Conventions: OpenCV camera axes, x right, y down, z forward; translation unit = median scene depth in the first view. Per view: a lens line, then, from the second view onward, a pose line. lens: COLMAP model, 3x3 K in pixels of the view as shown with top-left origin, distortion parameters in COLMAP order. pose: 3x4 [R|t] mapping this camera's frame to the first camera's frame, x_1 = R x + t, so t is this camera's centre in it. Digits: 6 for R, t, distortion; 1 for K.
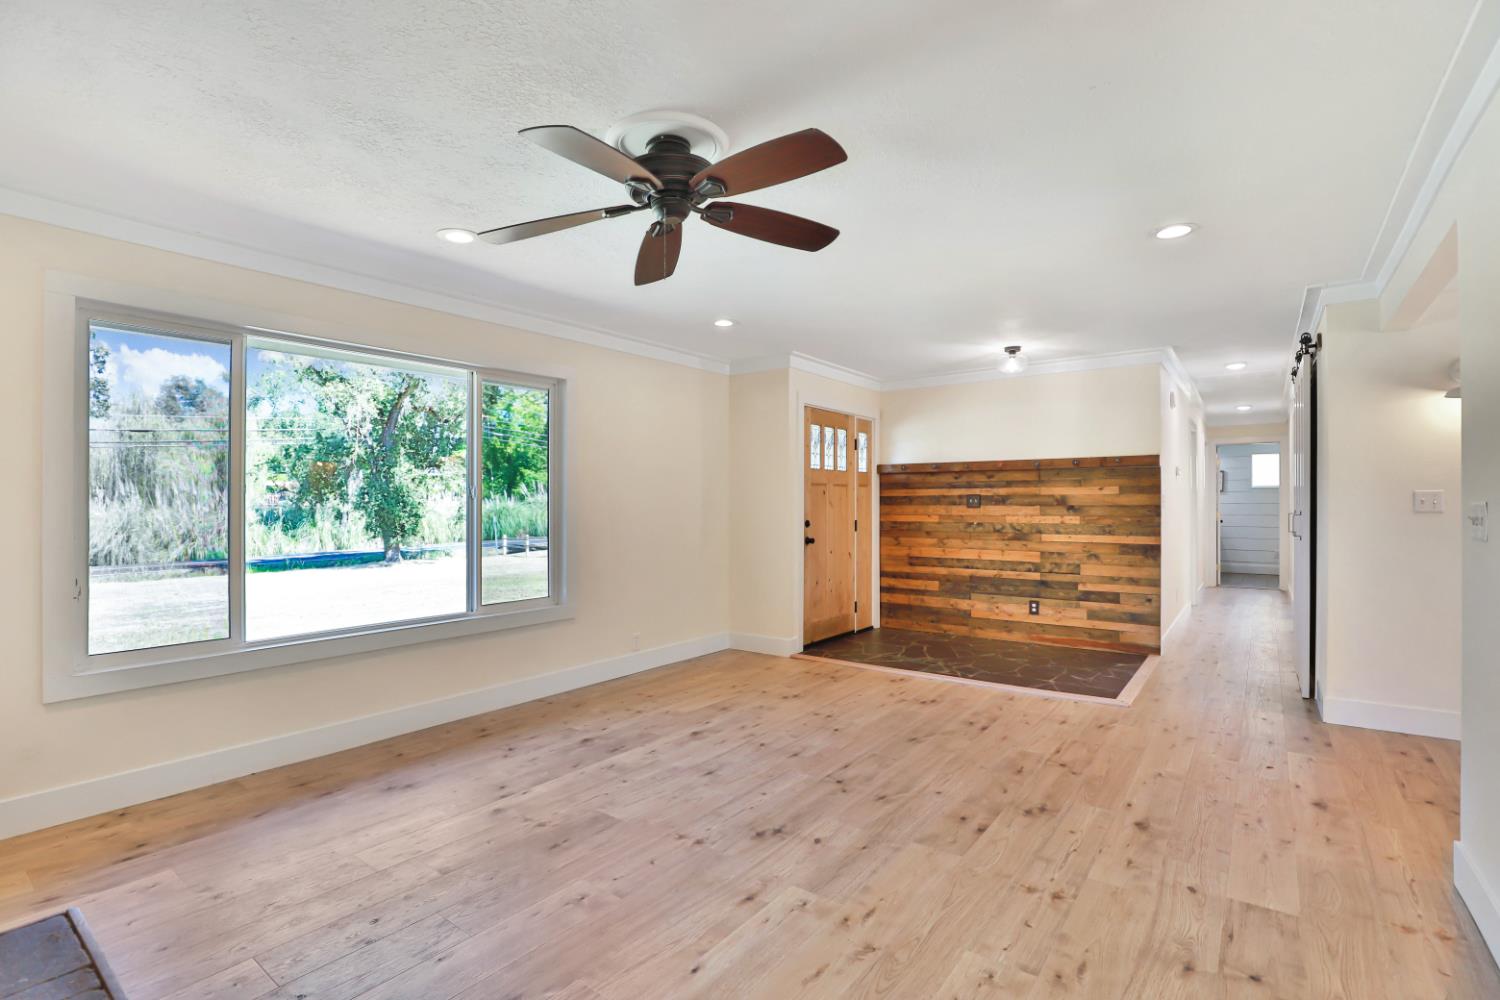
lens RADIAL K [[701.2, 0, 761.8], [0, 701.2, 500.7], [0, 0, 1]] dist [-0.032212, 0.007374]
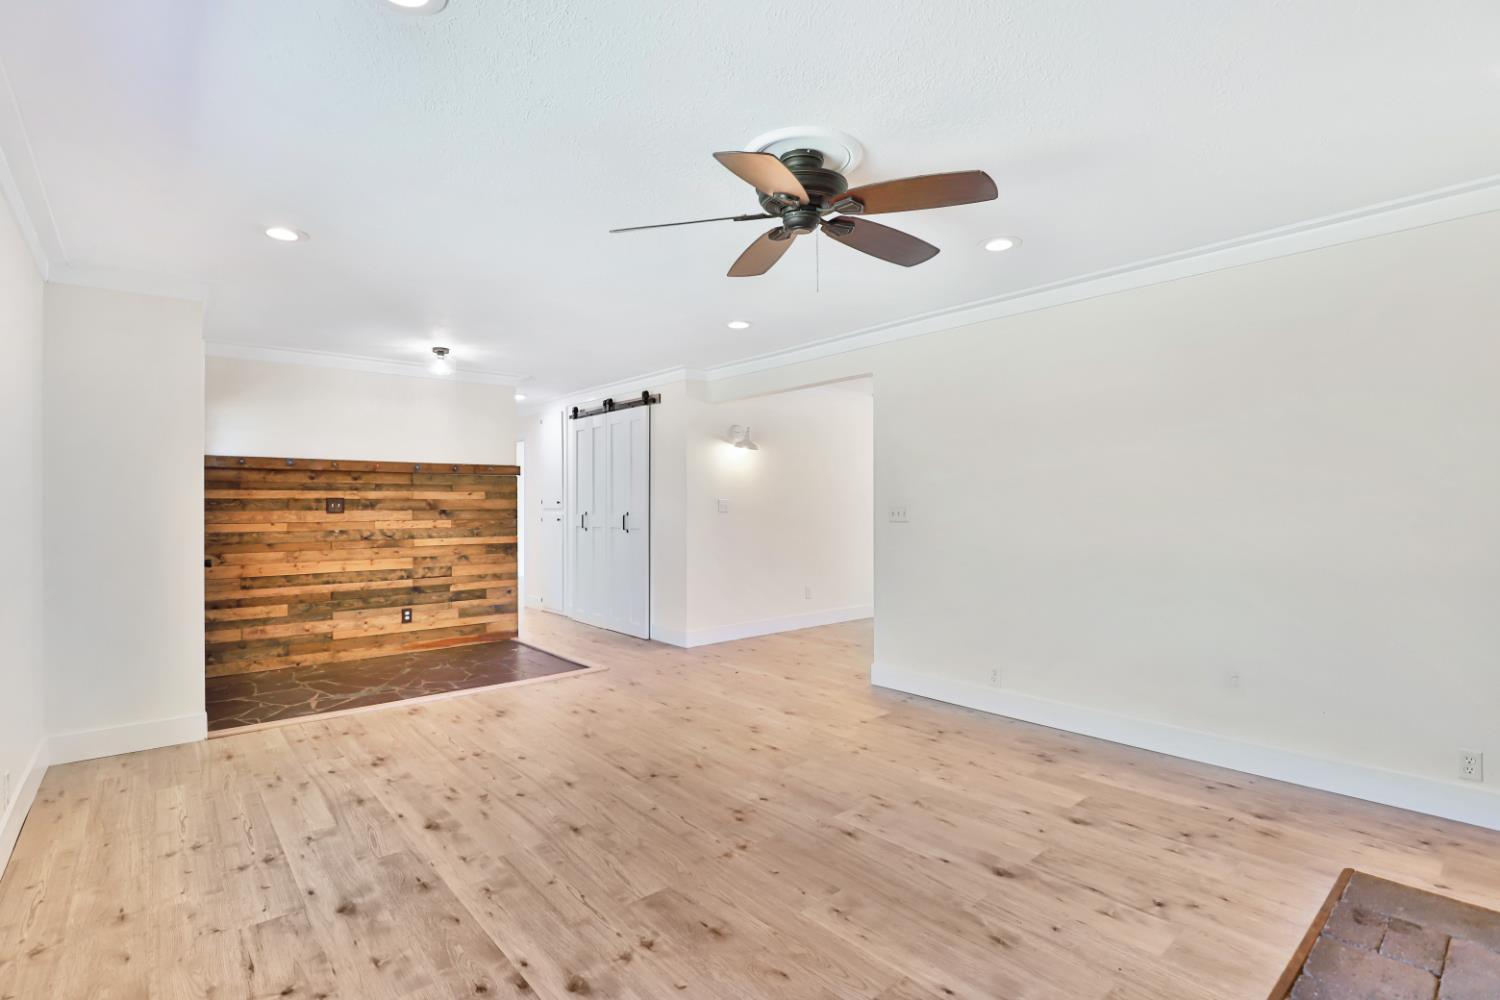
lens RADIAL K [[701.2, 0, 744.3], [0, 701.2, 514.5], [0, 0, 1]] dist [-0.032212, 0.007374]
pose [[0.232472, -0.011972, 0.972529, -0.661463], [-0.000253, 0.999923, 0.012370, 0.001126], [-0.972603, -0.003122, 0.232452, 0.482574]]
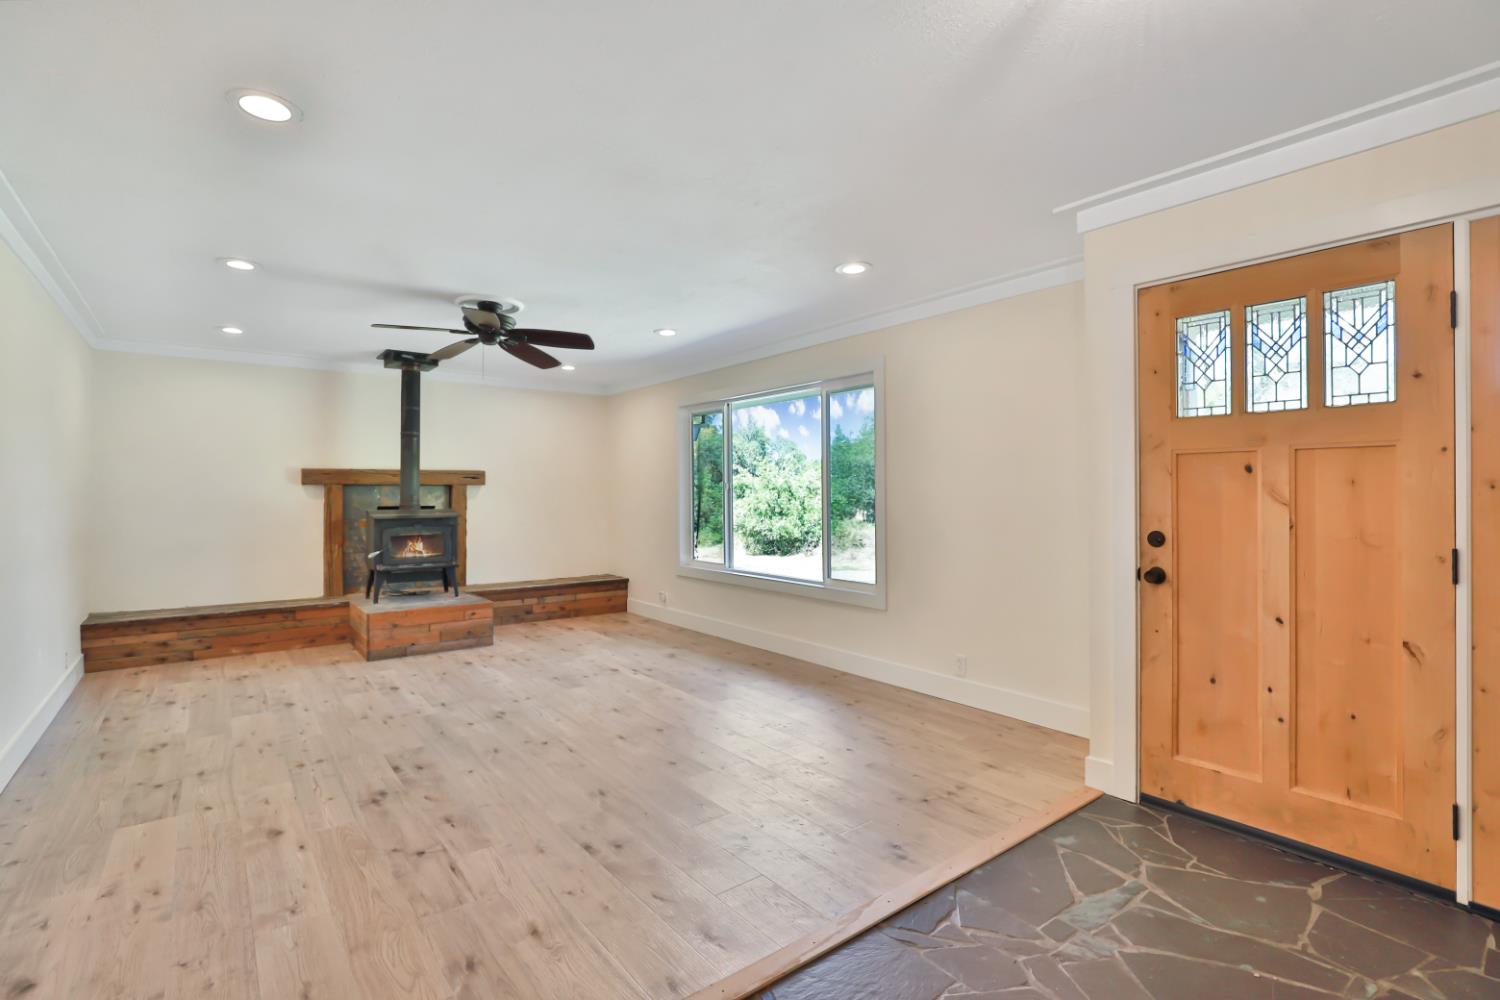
lens RADIAL K [[701.2, 0, 746.6], [0, 701.2, 488.1], [0, 0, 1]] dist [-0.032212, 0.007374]
pose [[-0.277255, -0.005325, -0.960781, 0.849294], [0.006448, 0.999952, -0.007402, 0.000132], [0.960775, -0.008247, -0.277208, 1.250726]]
